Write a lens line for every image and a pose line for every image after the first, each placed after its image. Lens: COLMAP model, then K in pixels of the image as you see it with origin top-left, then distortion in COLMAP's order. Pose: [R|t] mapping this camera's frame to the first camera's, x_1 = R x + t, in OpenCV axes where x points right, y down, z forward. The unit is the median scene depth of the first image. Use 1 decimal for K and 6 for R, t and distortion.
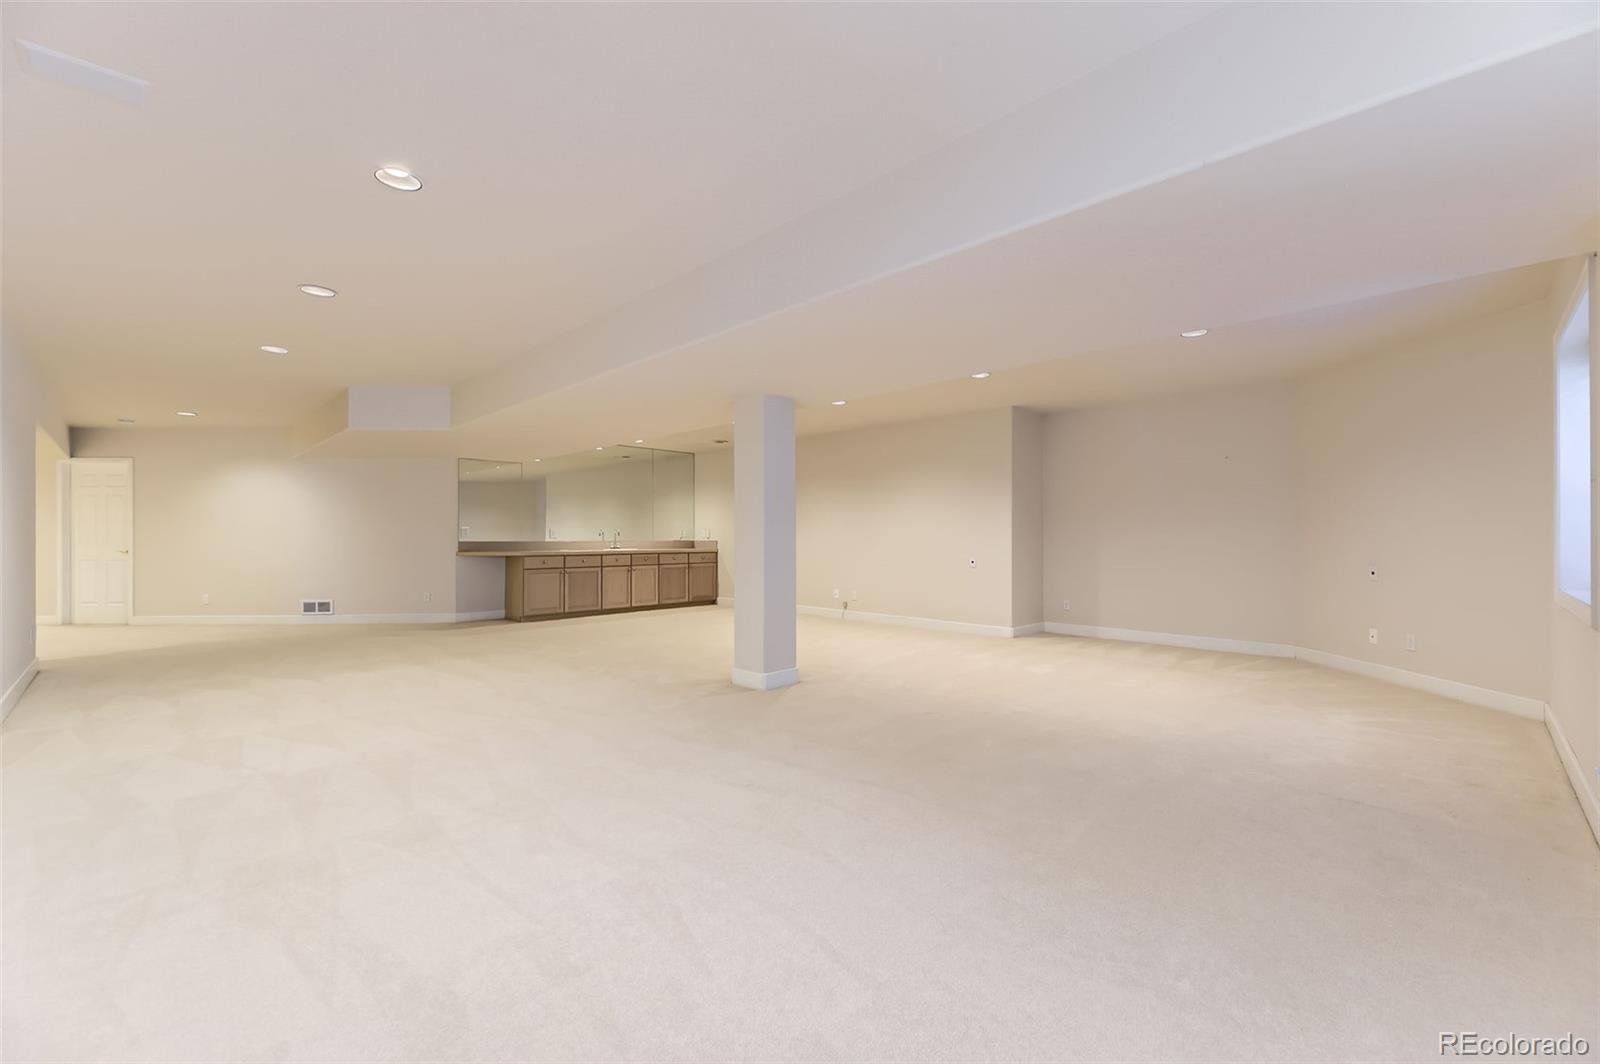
lens RADIAL K [[650.4, 0, 802.6], [0, 650.4, 530.3], [0, 0, 1]] dist [0.019730, -0.007010]
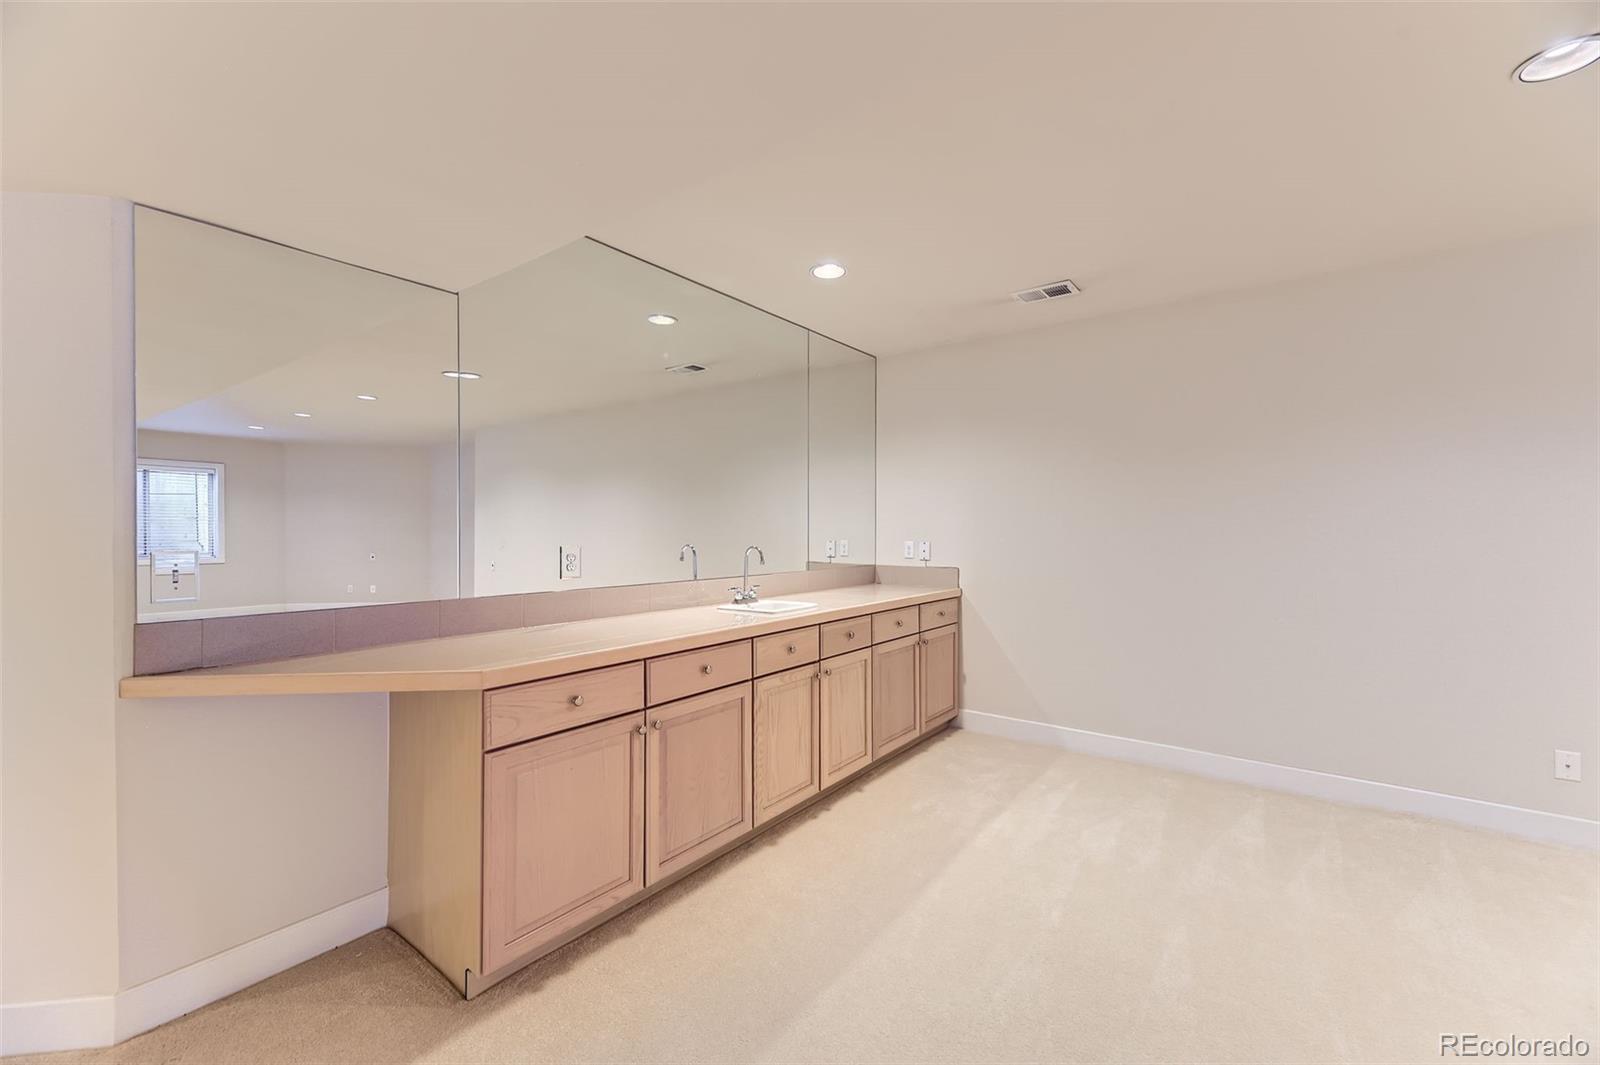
lens RADIAL K [[650.4, 0, 802.6], [0, 650.4, 530.8], [0, 0, 1]] dist [0.019730, -0.007010]
pose [[0.990264, -0.006551, 0.139048, -0.292653], [0.006444, 0.999978, 0.001219, -0.008150], [-0.139053, -0.000311, 0.990285, 0.642254]]
